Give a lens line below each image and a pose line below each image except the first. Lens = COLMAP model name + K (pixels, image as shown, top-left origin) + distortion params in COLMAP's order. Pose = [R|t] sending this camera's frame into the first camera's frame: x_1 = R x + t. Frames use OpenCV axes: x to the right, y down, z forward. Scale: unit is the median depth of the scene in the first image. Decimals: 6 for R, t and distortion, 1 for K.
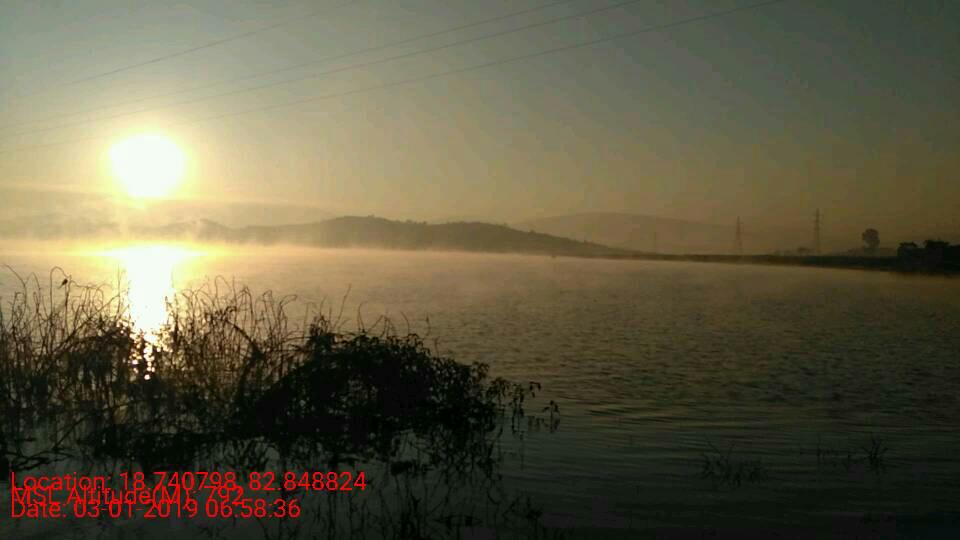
lens RADIAL K [[823.1, 0, 481.9], [0, 823.1, 271.9], [0, 0, 1]] dist [0.126341, -0.233095]
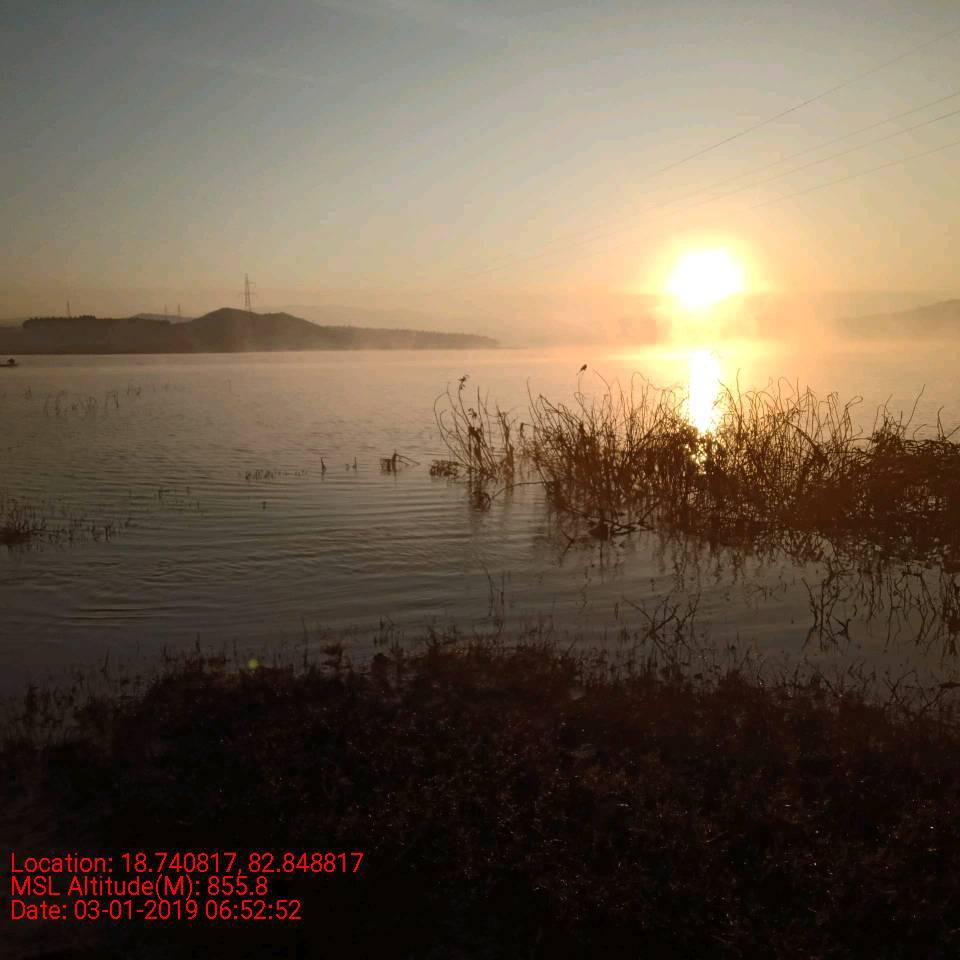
lens RADIAL K [[927.3, 0, 479.2], [0, 927.3, 475.3], [0, 0, 1]] dist [0.065454, -0.092756]
pose [[0.811114, 0.047042, -0.582993, 0.060023], [0.016565, 0.994513, 0.103294, 0.000194], [0.584653, -0.093441, 0.805884, -0.157471]]
